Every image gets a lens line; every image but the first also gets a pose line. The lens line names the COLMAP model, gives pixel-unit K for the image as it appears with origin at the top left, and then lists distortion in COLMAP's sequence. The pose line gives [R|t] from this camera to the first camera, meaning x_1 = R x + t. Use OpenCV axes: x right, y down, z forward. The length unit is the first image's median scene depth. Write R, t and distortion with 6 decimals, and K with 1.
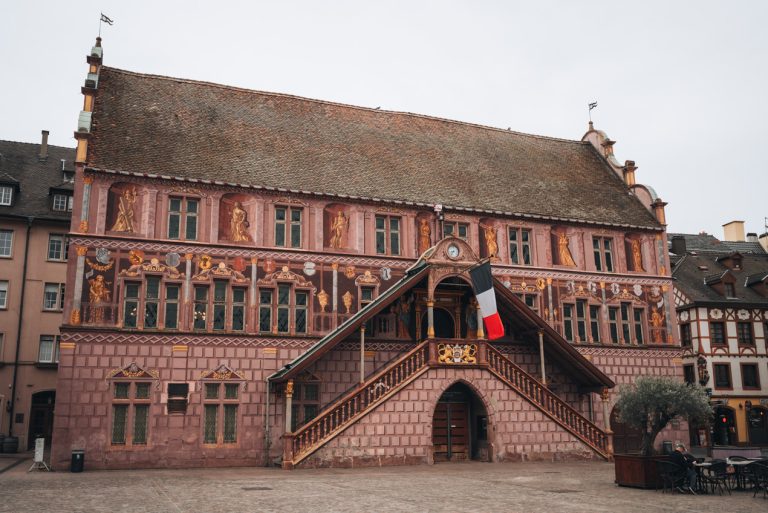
lens RADIAL K [[698.5, 0, 384.0], [0, 698.5, 256.5], [0, 0, 1]] dist [-0.002902, -0.008581]
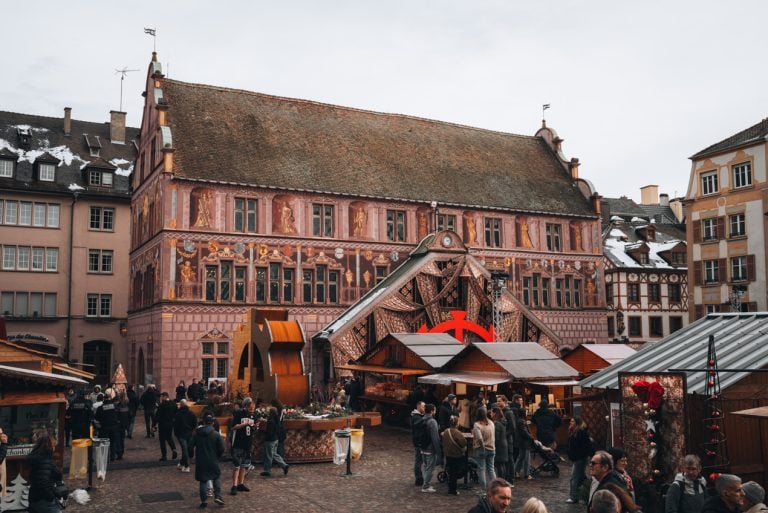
lens RADIAL K [[698.5, 0, 384.0], [0, 698.5, 256.5], [0, 0, 1]] dist [-0.002902, -0.008581]
pose [[0.993905, 0.012878, 0.109481, -0.149130], [-0.023891, 0.994712, 0.099882, -0.097429], [-0.107616, -0.101889, 0.988958, -0.264633]]
